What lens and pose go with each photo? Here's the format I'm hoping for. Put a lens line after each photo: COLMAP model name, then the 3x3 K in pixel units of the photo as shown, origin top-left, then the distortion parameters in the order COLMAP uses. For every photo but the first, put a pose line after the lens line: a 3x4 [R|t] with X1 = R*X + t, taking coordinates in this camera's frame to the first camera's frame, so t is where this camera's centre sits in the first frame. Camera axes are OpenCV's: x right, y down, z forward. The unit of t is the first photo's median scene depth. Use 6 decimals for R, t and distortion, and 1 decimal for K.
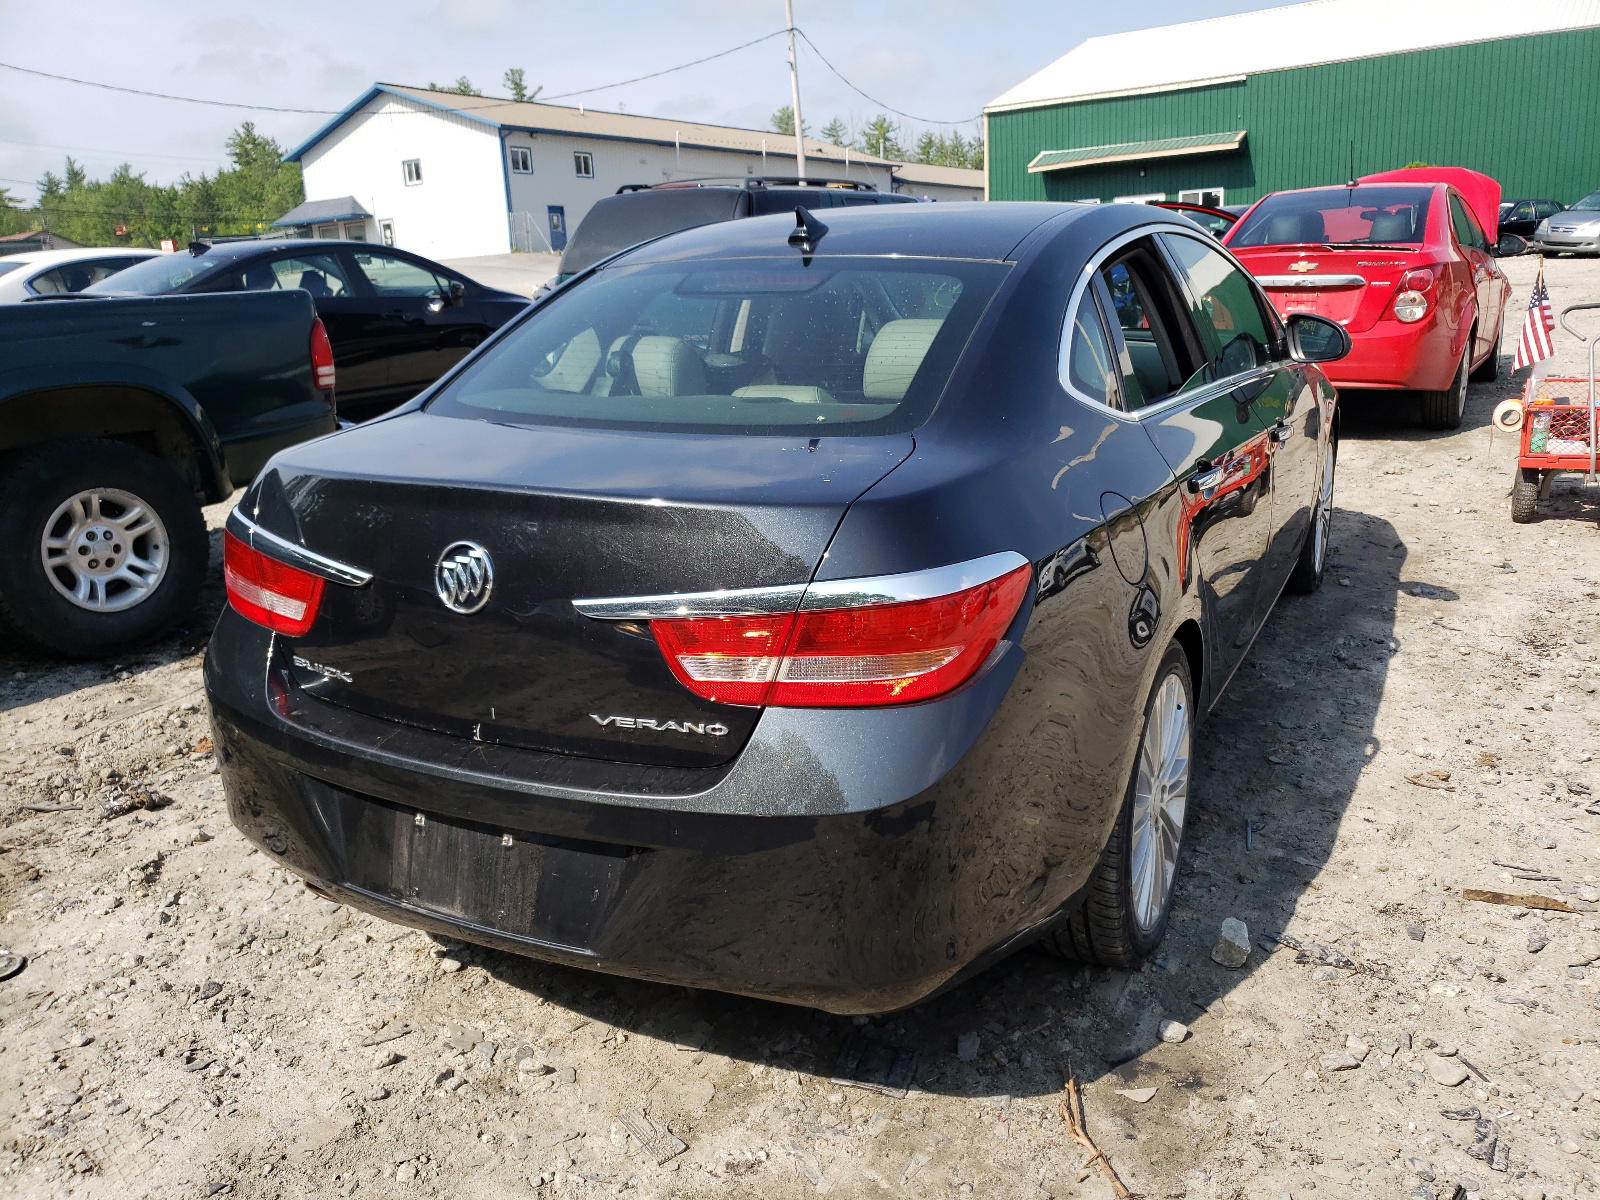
lens RADIAL K [[1253.3, 0, 800.0], [0, 1253.3, 600.0], [0, 0, 1]] dist [0.002396, 0.031727]
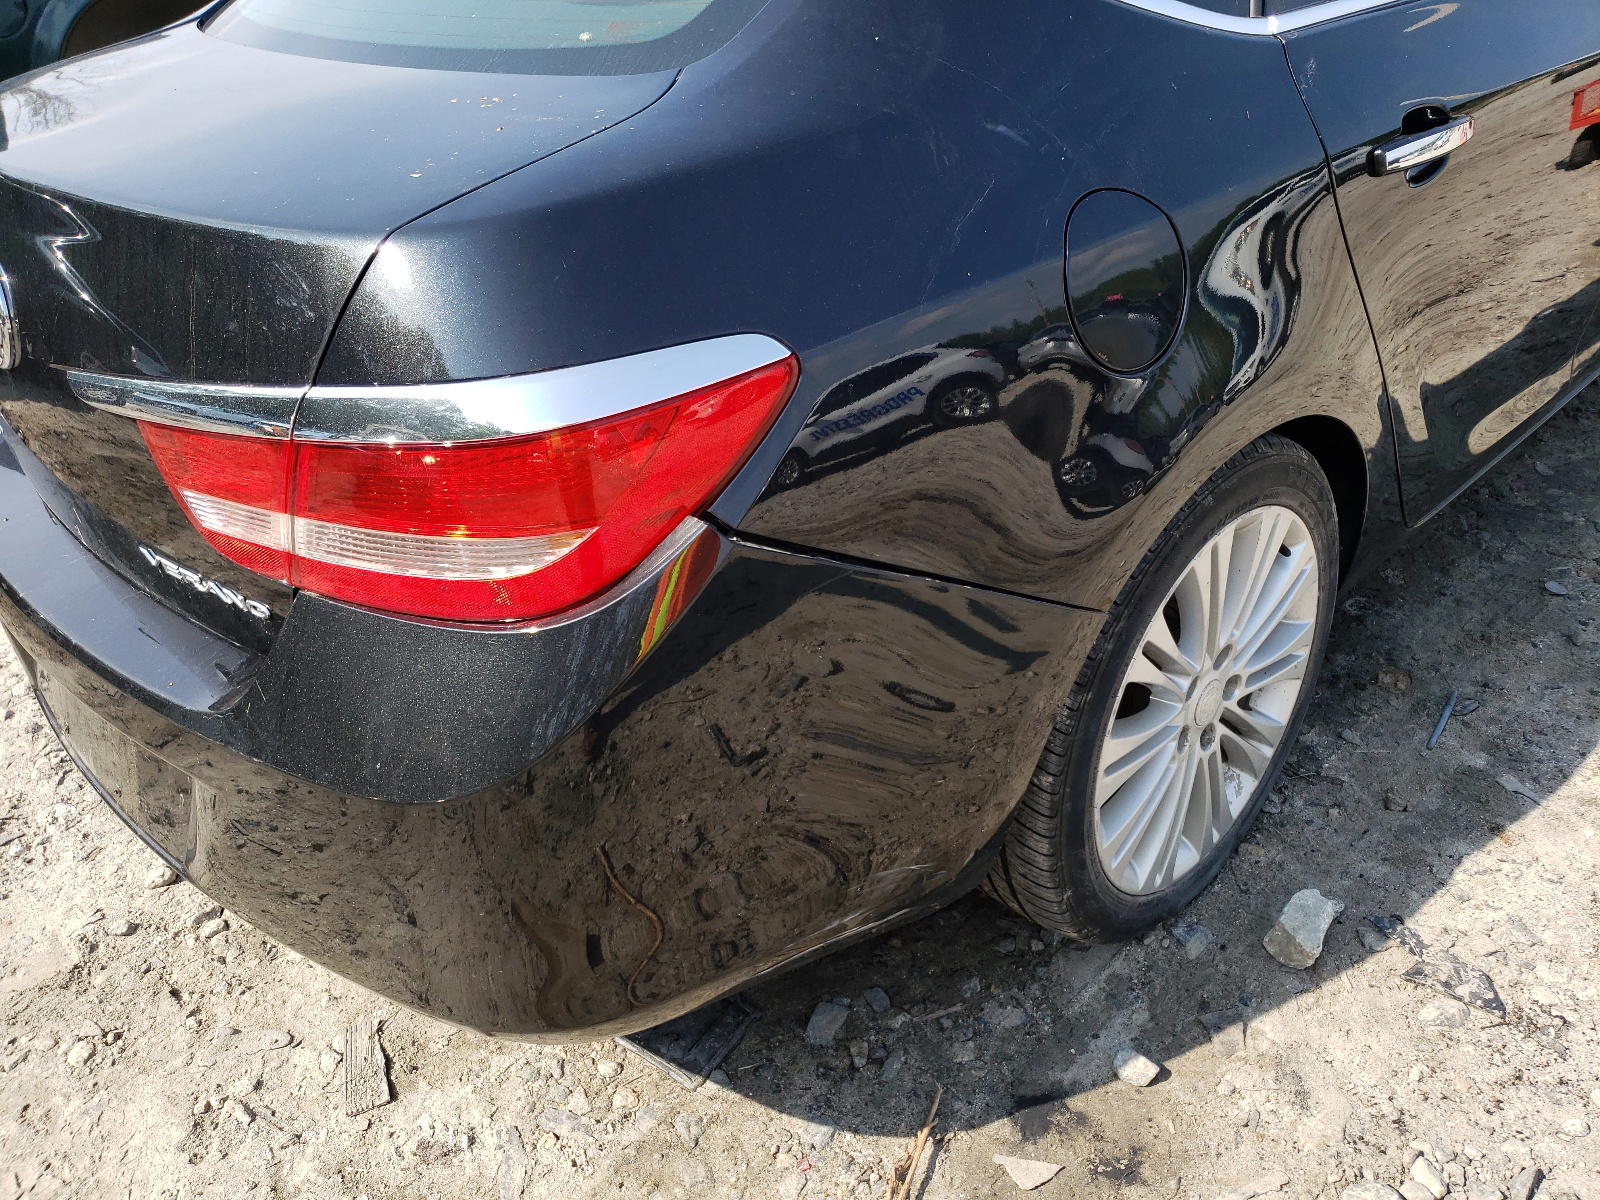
lens RADIAL K [[1253.3, 0, 800.0], [0, 1253.3, 600.0], [0, 0, 1]] dist [0.002396, 0.031727]
pose [[0.951573, 0.122721, -0.281866, 0.273066], [-0.033739, 0.953017, 0.301031, -0.070832], [0.305566, -0.276943, 0.911006, 0.408231]]
